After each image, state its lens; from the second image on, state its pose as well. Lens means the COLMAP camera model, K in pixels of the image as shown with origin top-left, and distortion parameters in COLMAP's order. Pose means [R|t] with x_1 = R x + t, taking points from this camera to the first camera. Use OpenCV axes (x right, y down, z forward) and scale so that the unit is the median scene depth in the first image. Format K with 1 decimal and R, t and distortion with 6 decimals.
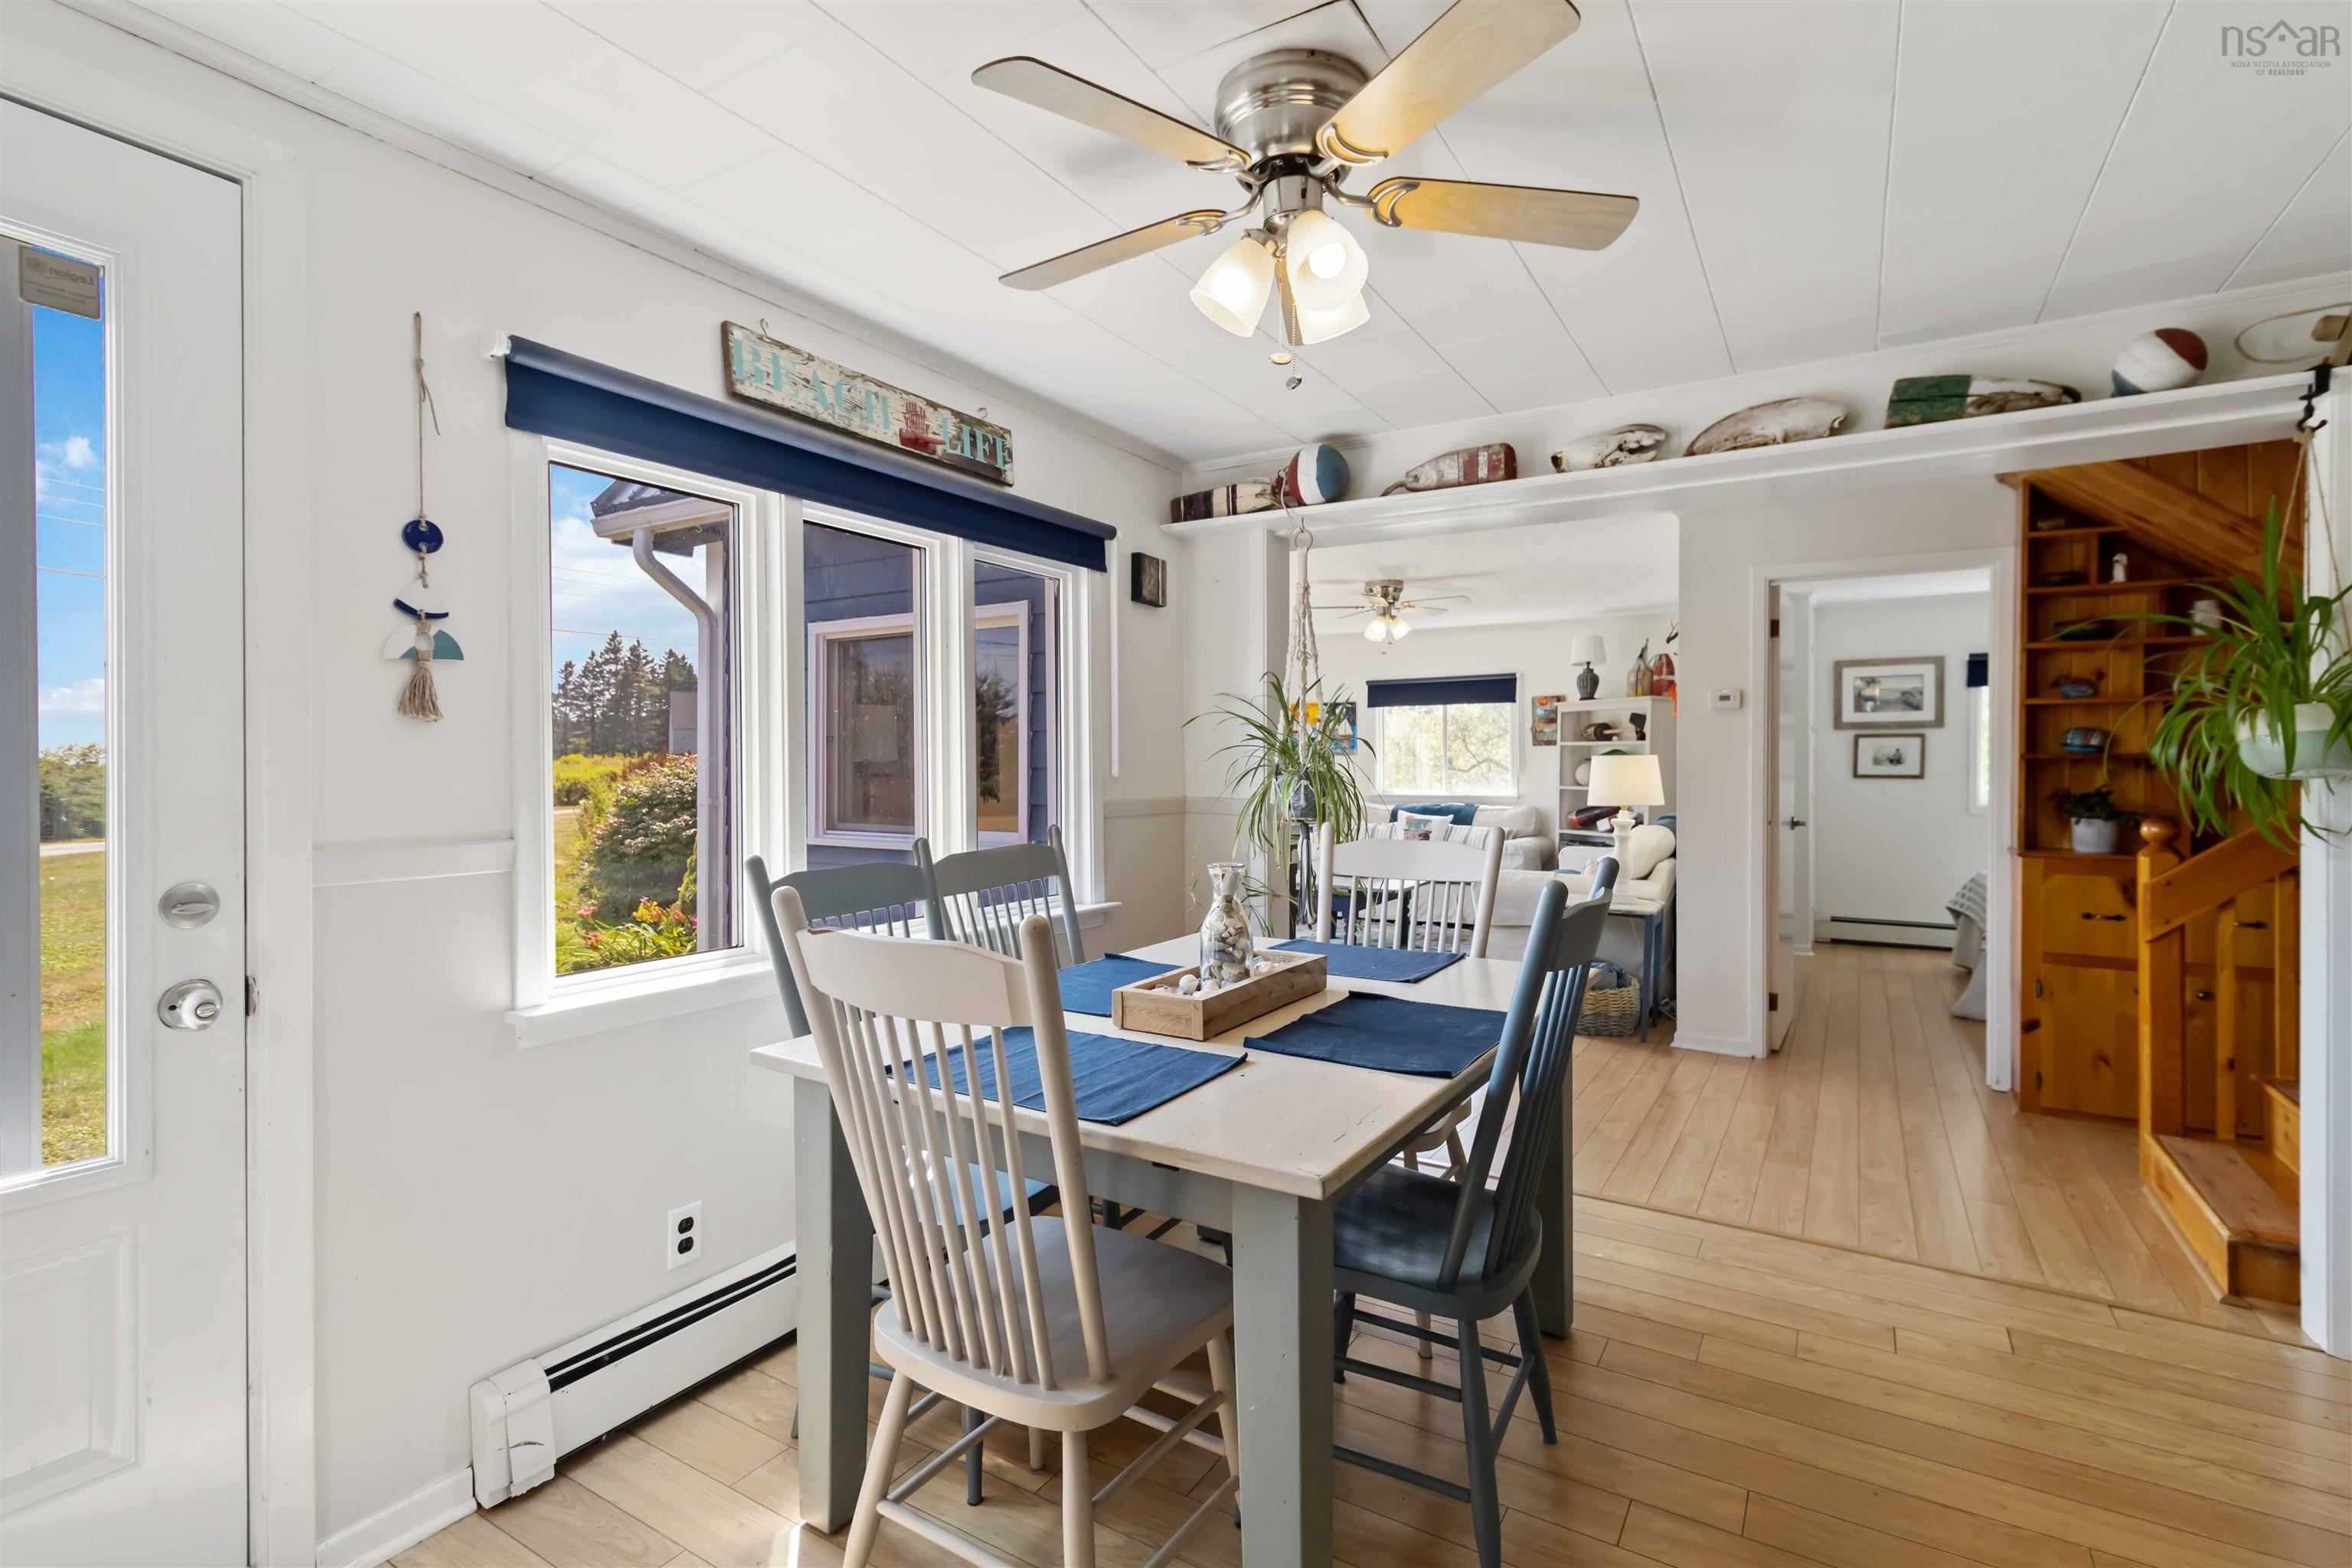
lens RADIAL K [[1075.5, 0, 1194.2], [0, 1075.5, 774.3], [0, 0, 1]] dist [0.012168, -0.000138]
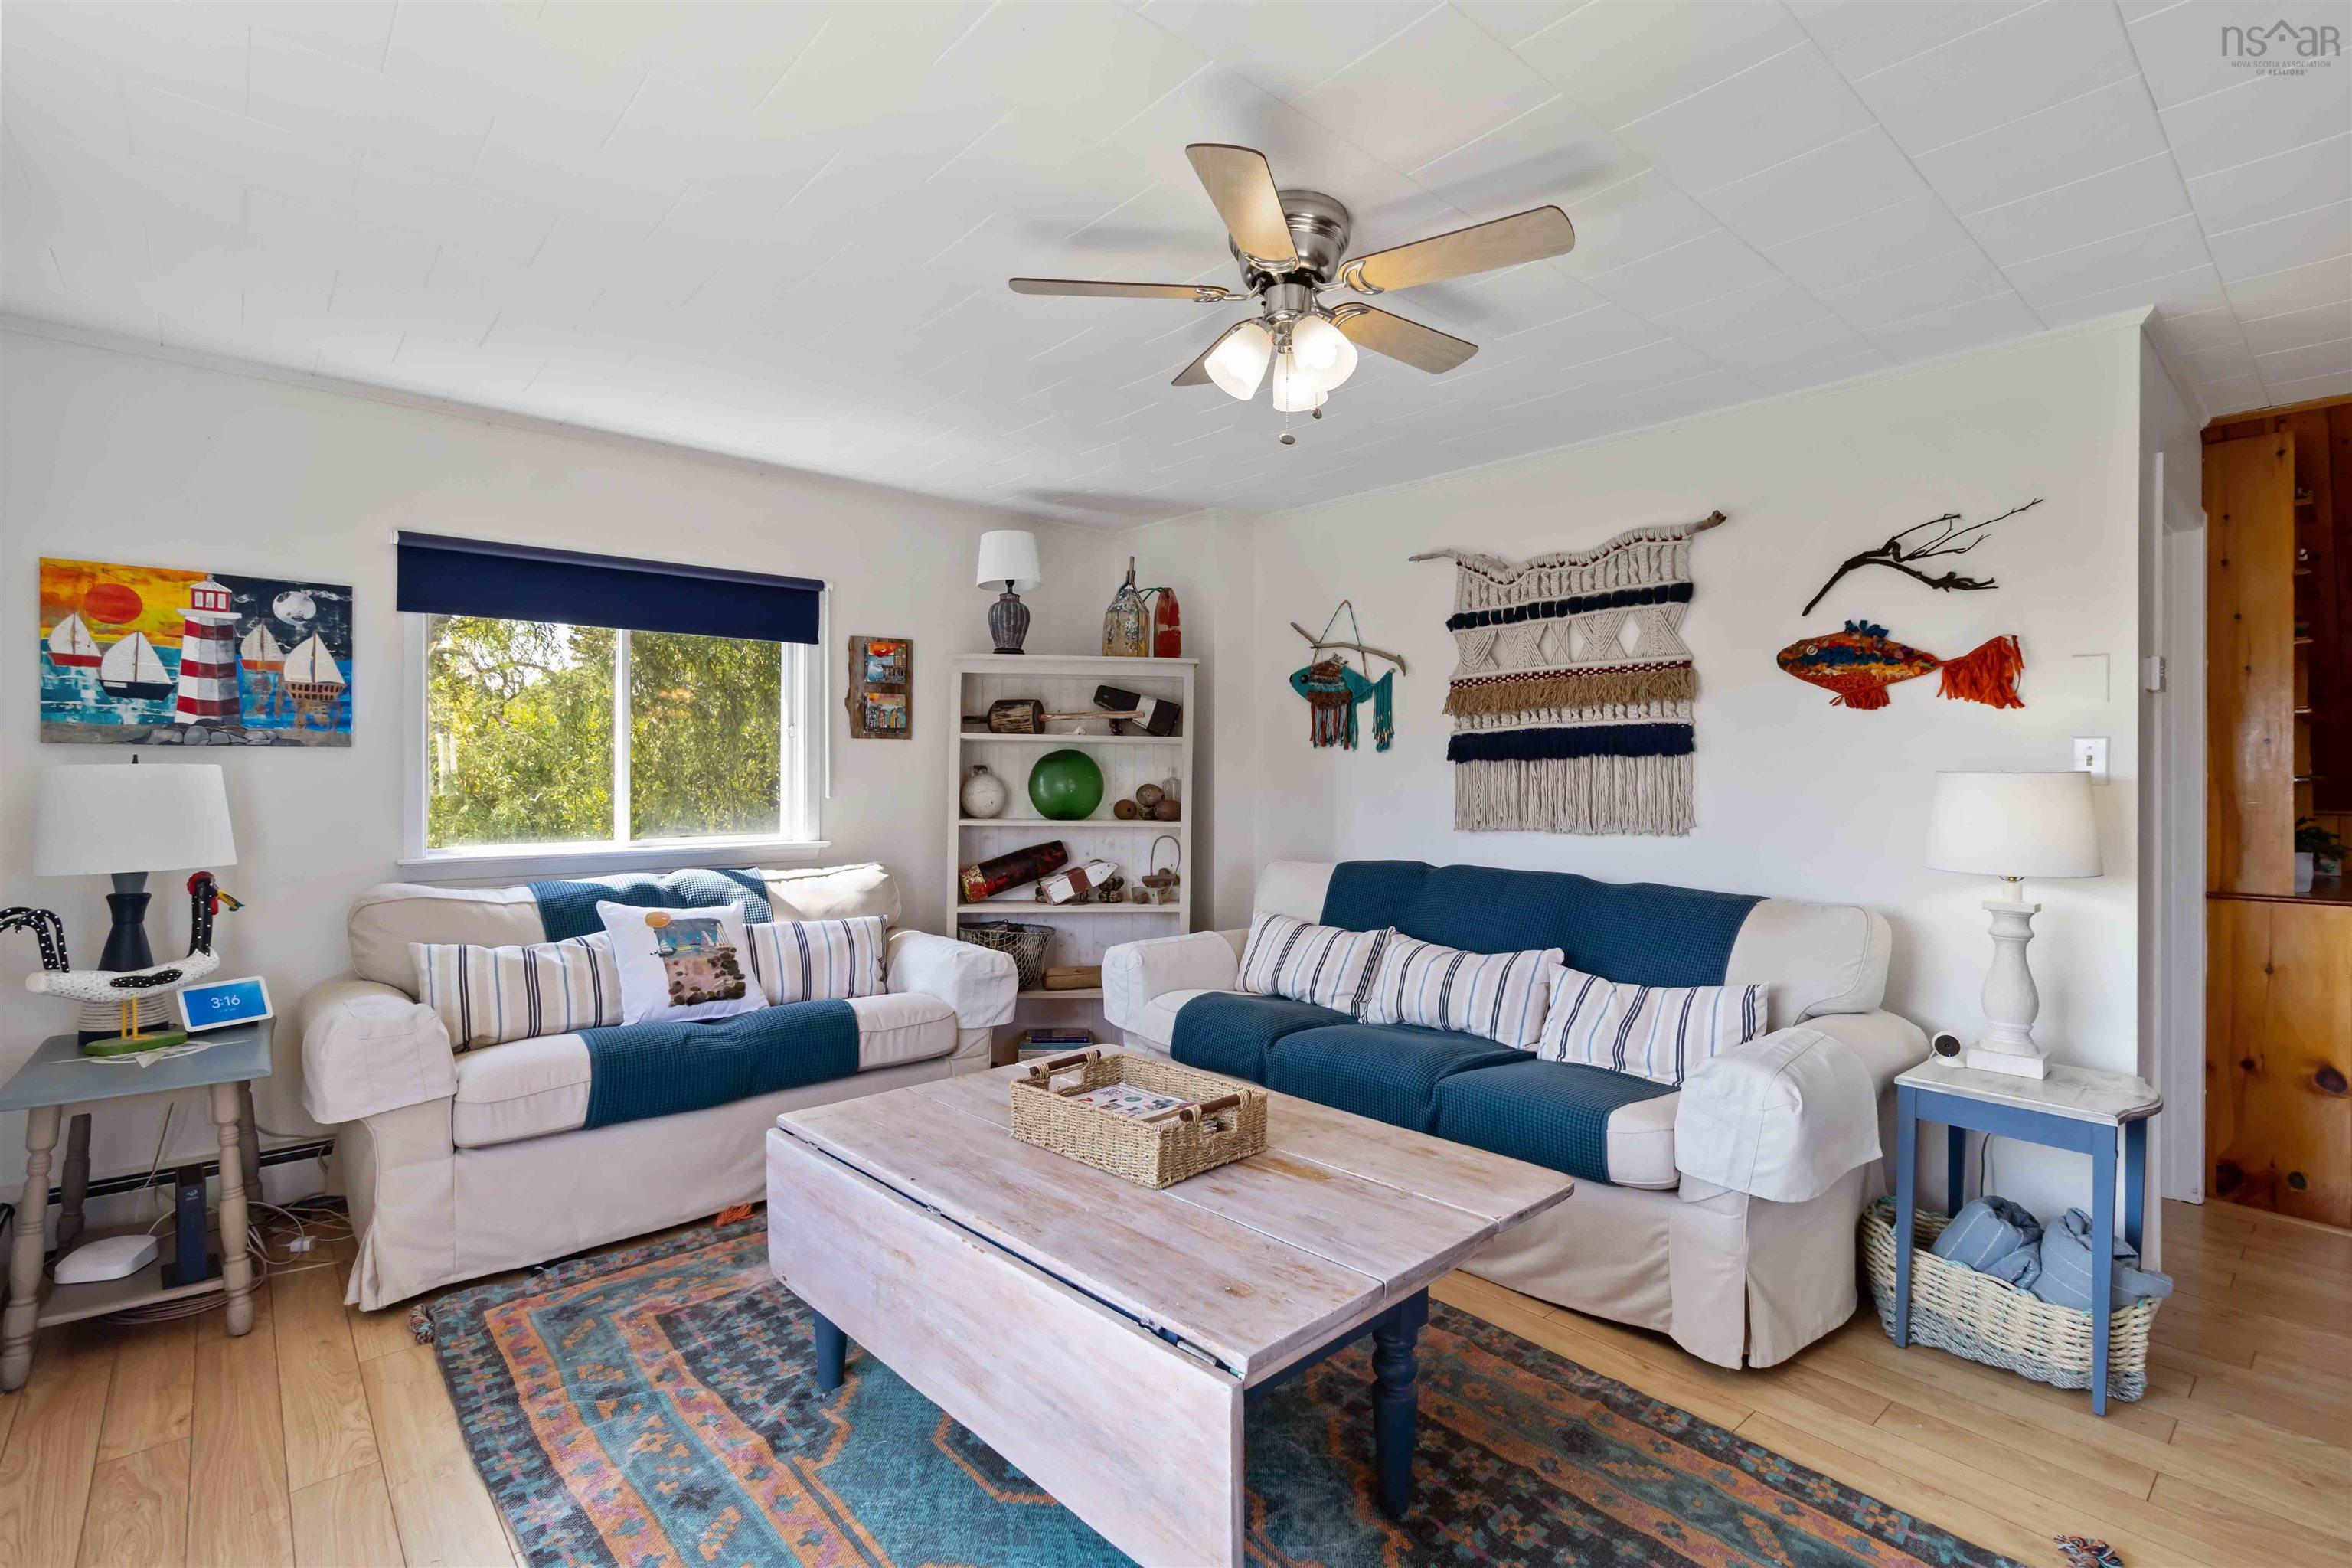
lens RADIAL K [[1094.1, 0, 1185.2], [0, 1094.1, 769.6], [0, 0, 1]] dist [0.009247, -0.000543]
pose [[0.294340, 0.002693, 0.955697, -0.239690], [0.001042, 0.999995, -0.003139, -0.022476], [-0.955700, 0.001920, 0.294336, 1.554683]]
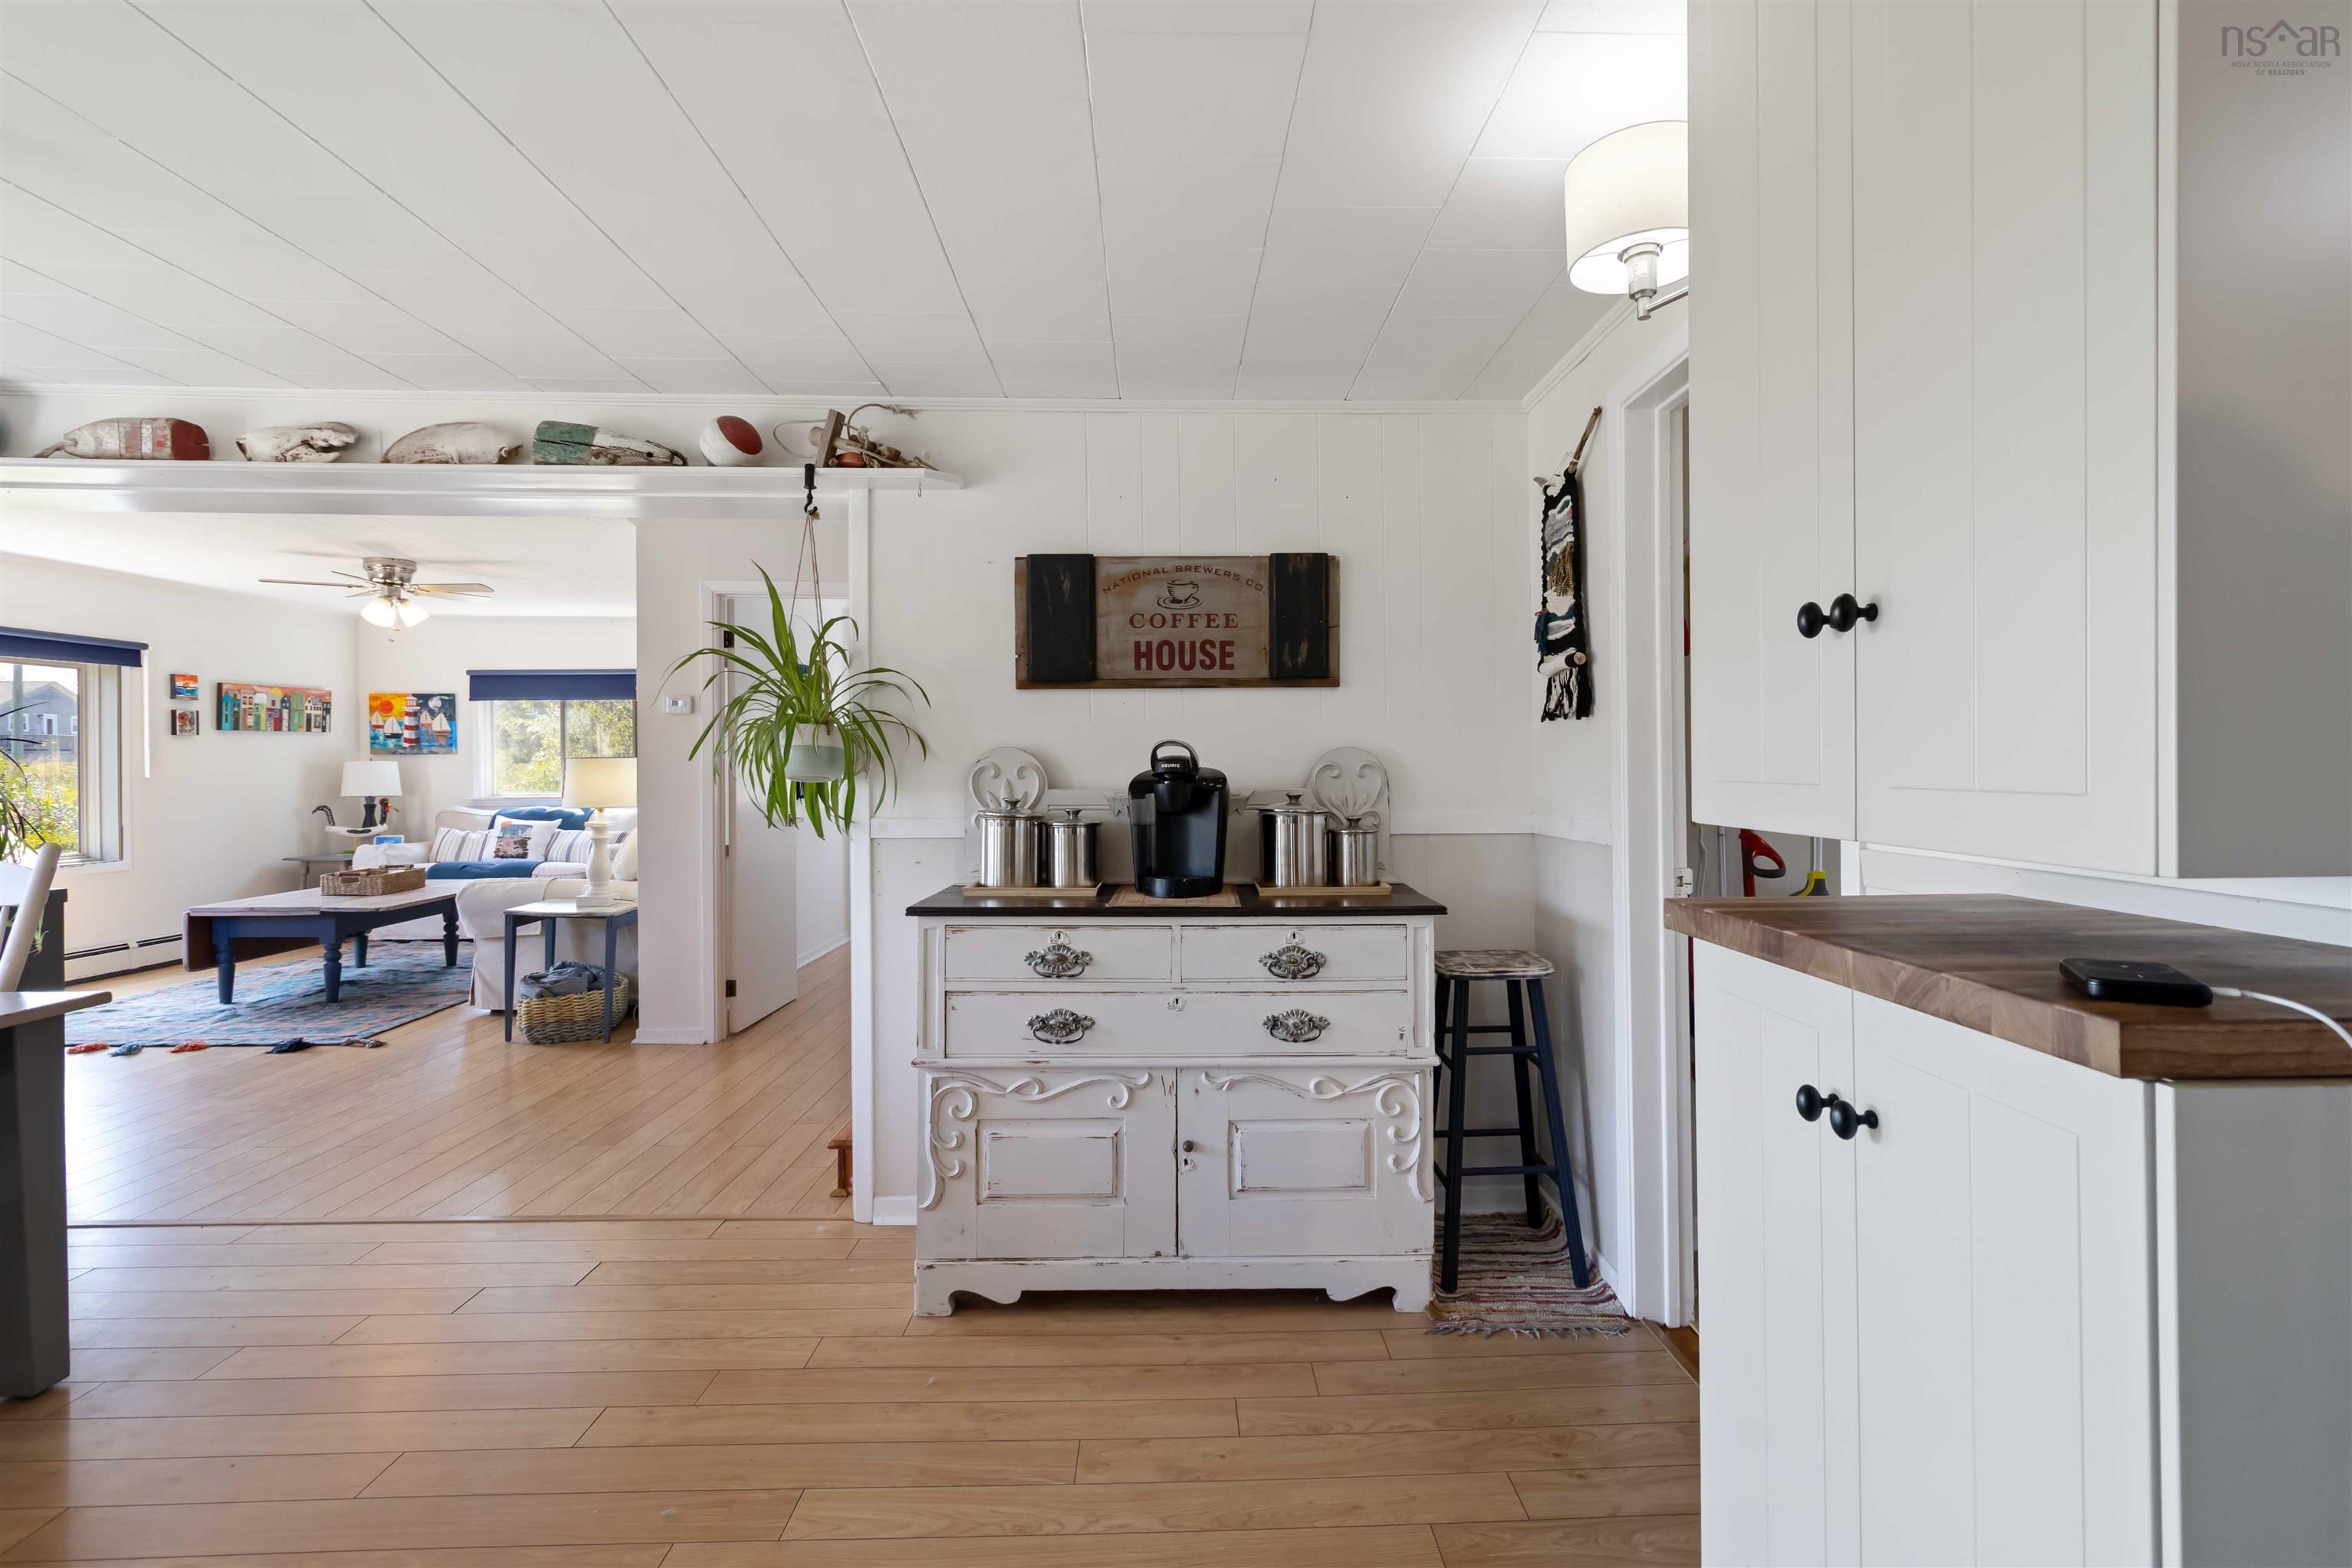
lens RADIAL K [[1094.1, 0, 1185.2], [0, 1094.1, 769.6], [0, 0, 1]] dist [0.009247, -0.000543]
pose [[0.839418, -0.007440, 0.543436, 0.389047], [0.007569, 0.999969, 0.001999, -0.005615], [-0.543434, 0.002436, 0.839448, -0.190381]]
